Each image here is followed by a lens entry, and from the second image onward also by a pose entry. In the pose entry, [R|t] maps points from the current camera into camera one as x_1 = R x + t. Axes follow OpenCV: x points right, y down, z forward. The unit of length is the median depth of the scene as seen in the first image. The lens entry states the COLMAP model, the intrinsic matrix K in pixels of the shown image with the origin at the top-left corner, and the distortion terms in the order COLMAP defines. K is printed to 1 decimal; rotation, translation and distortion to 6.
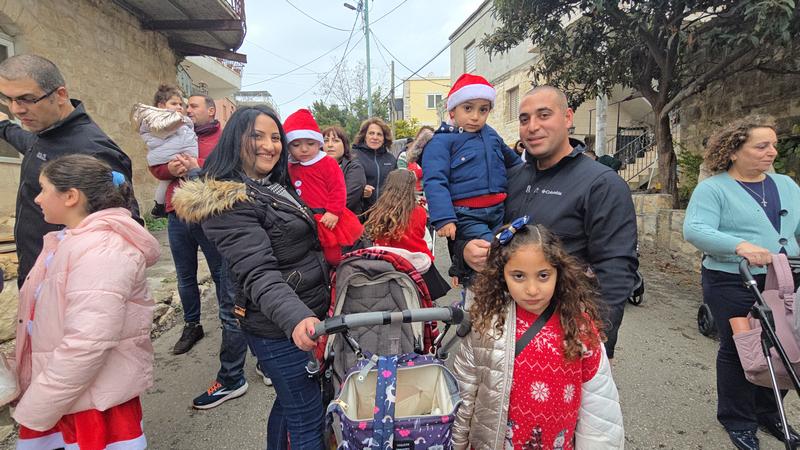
lens RADIAL K [[390.2, 0, 402.6], [0, 390.2, 224.0], [0, 0, 1]] dist [0.003286, -0.000553]
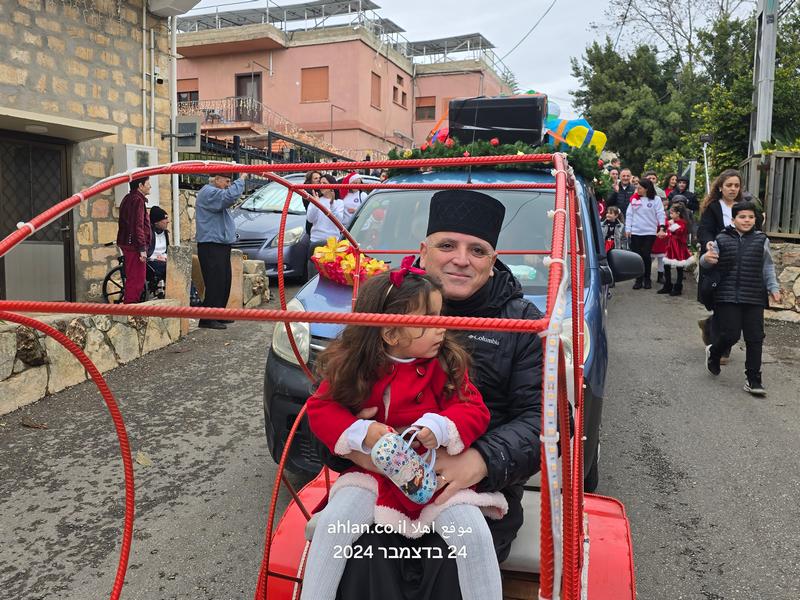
lens RADIAL K [[684.7, 0, 386.1], [0, 684.7, 305.9], [0, 0, 1]] dist [0.055683, -0.064189]
pose [[0.859171, 0.075374, -0.506106, -0.175056], [-0.069956, 0.997107, 0.029740, -0.330115], [0.506883, 0.009854, 0.861958, 1.663114]]
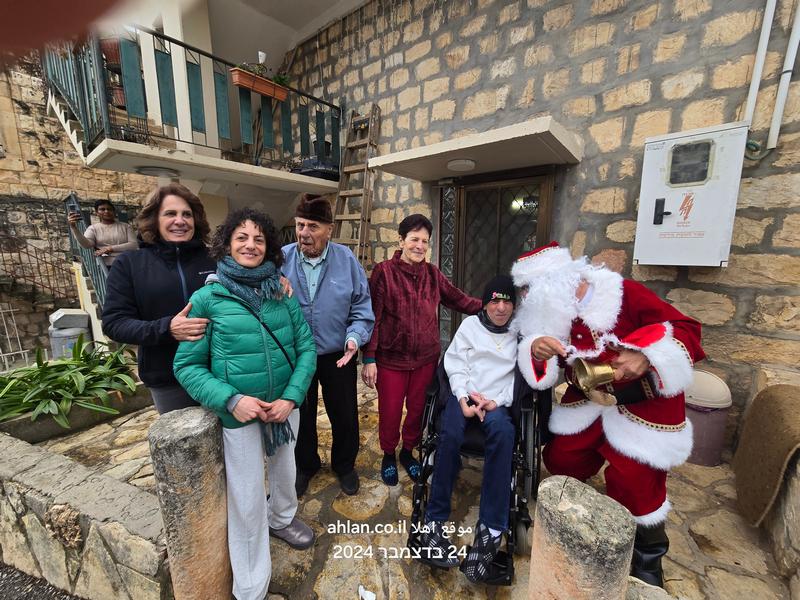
lens RADIAL K [[329.8, 0, 388.2], [0, 329.8, 303.0], [0, 0, 1]] dist [-0.019685, 0.005756]
pose [[-0.578044, 0.160068, -0.800152, -0.859219], [-0.048009, 0.972202, 0.229168, -0.469093], [0.814592, 0.170884, -0.554291, 2.522711]]
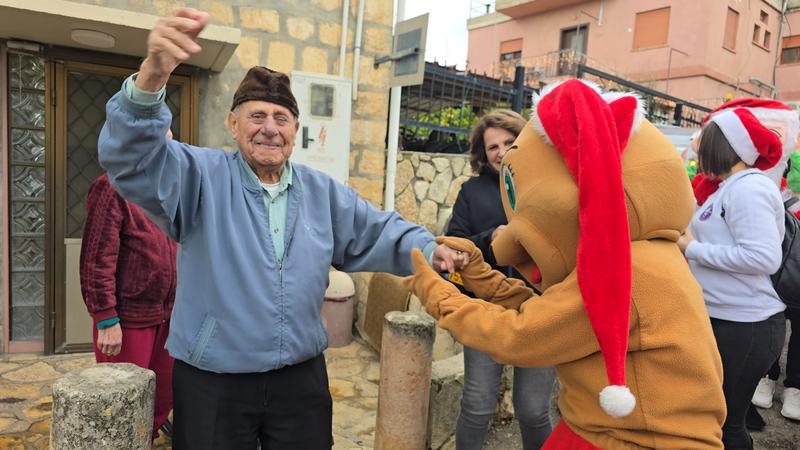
lens RADIAL K [[537.6, 0, 387.2], [0, 537.6, 238.1], [0, 0, 1]] dist [0.050315, -0.043401]
pose [[0.487418, 0.139798, -0.861905, -0.707218], [-0.133923, 0.987390, 0.084417, -0.448486], [0.862838, 0.074282, 0.499993, 2.341359]]
